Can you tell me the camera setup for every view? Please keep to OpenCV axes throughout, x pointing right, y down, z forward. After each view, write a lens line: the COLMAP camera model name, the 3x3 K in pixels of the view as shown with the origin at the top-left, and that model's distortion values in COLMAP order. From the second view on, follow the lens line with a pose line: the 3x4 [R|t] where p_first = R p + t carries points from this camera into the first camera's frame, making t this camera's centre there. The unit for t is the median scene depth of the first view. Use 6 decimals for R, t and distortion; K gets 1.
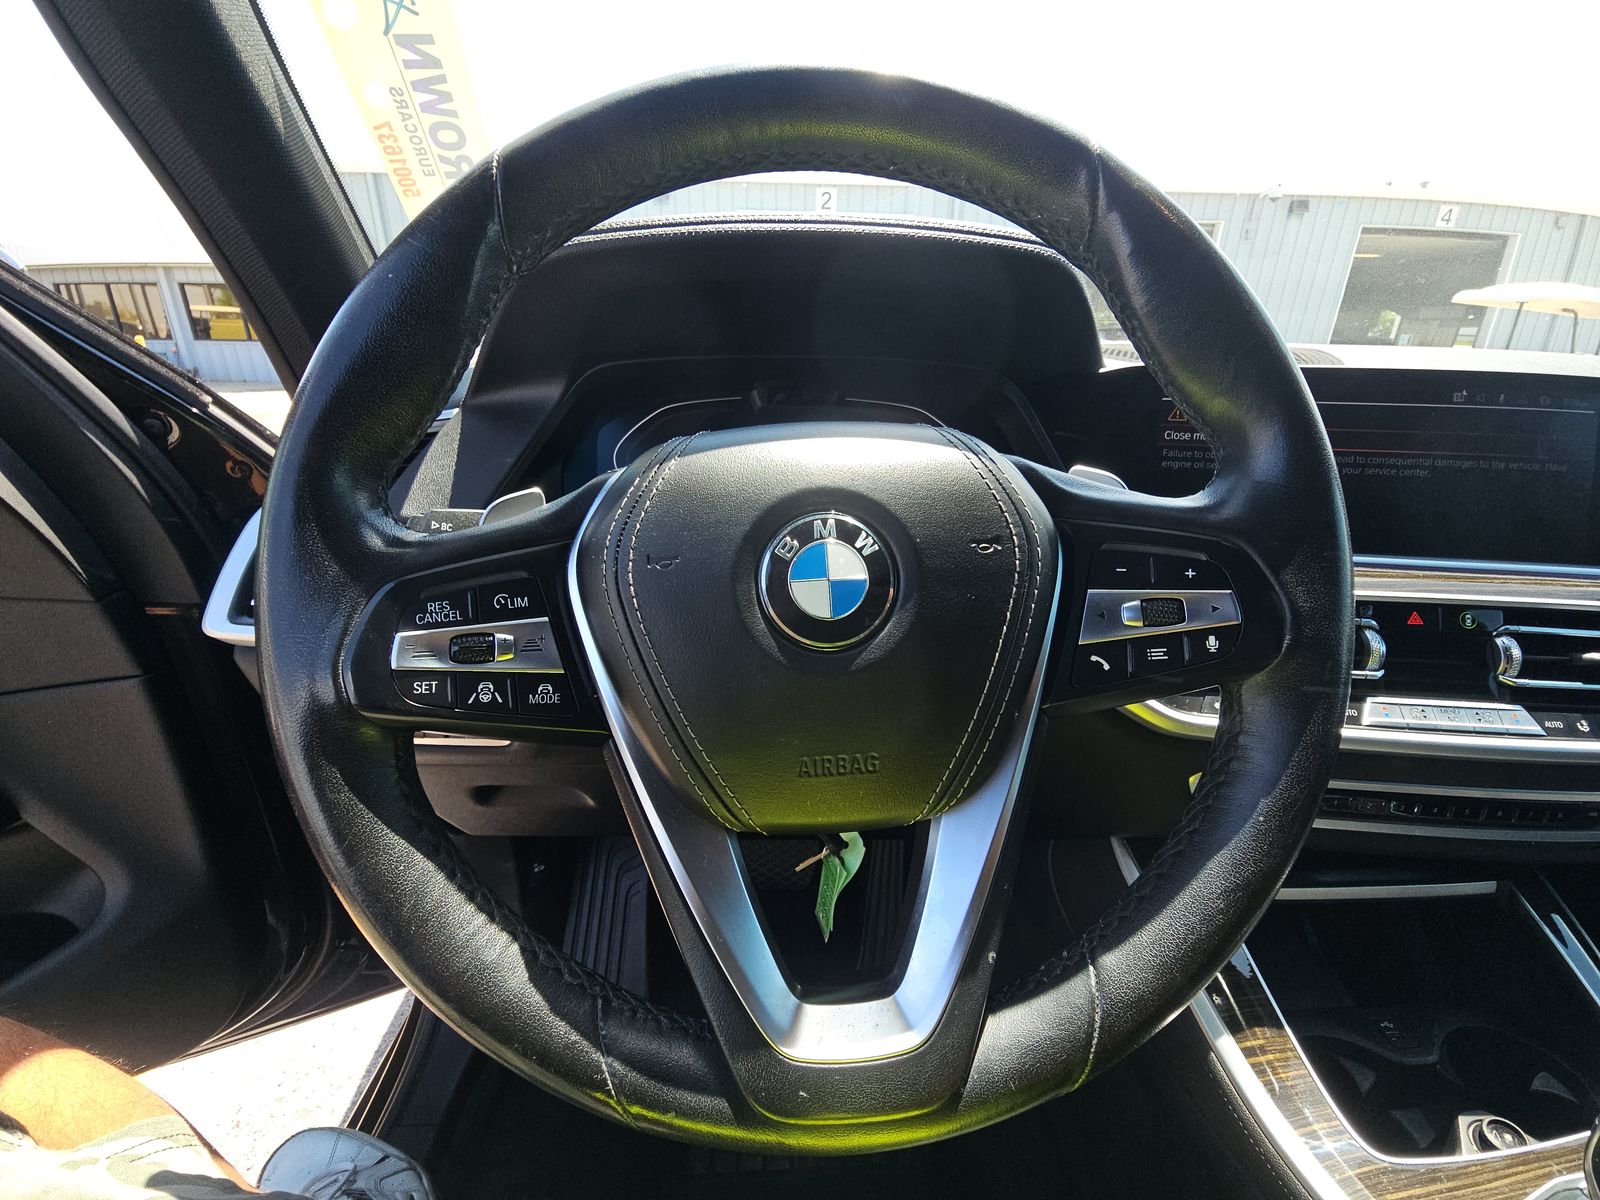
lens RADIAL K [[651.9, 0, 800.0], [0, 651.9, 600.0], [0, 0, 1]] dist [0.000213, -0.000362]
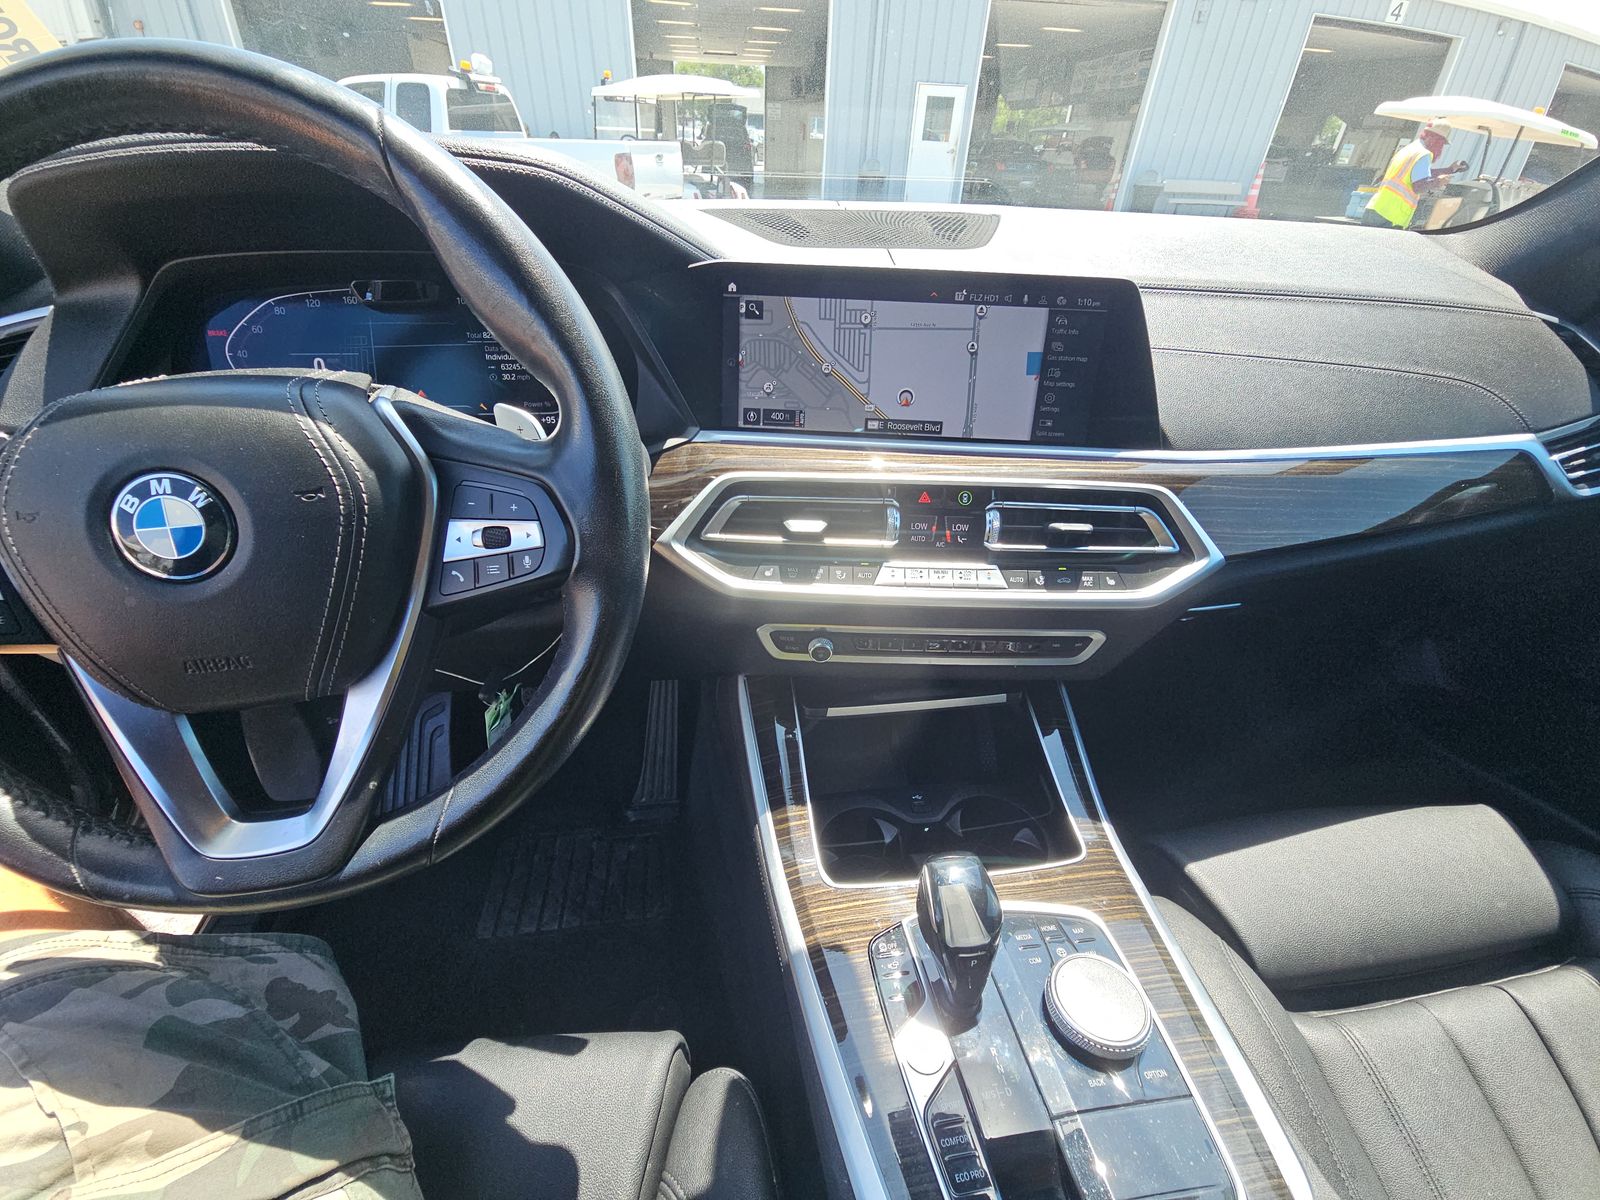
lens RADIAL K [[653.1, 0, 797.0], [0, 653.1, 578.4], [0, 0, 1]] dist [-0.011645, -0.000228]
pose [[0.993829, -0.041253, 0.102967, 1.046638], [0.017768, 0.975489, 0.219328, -0.176338], [-0.109491, -0.216145, 0.970203, -0.349007]]
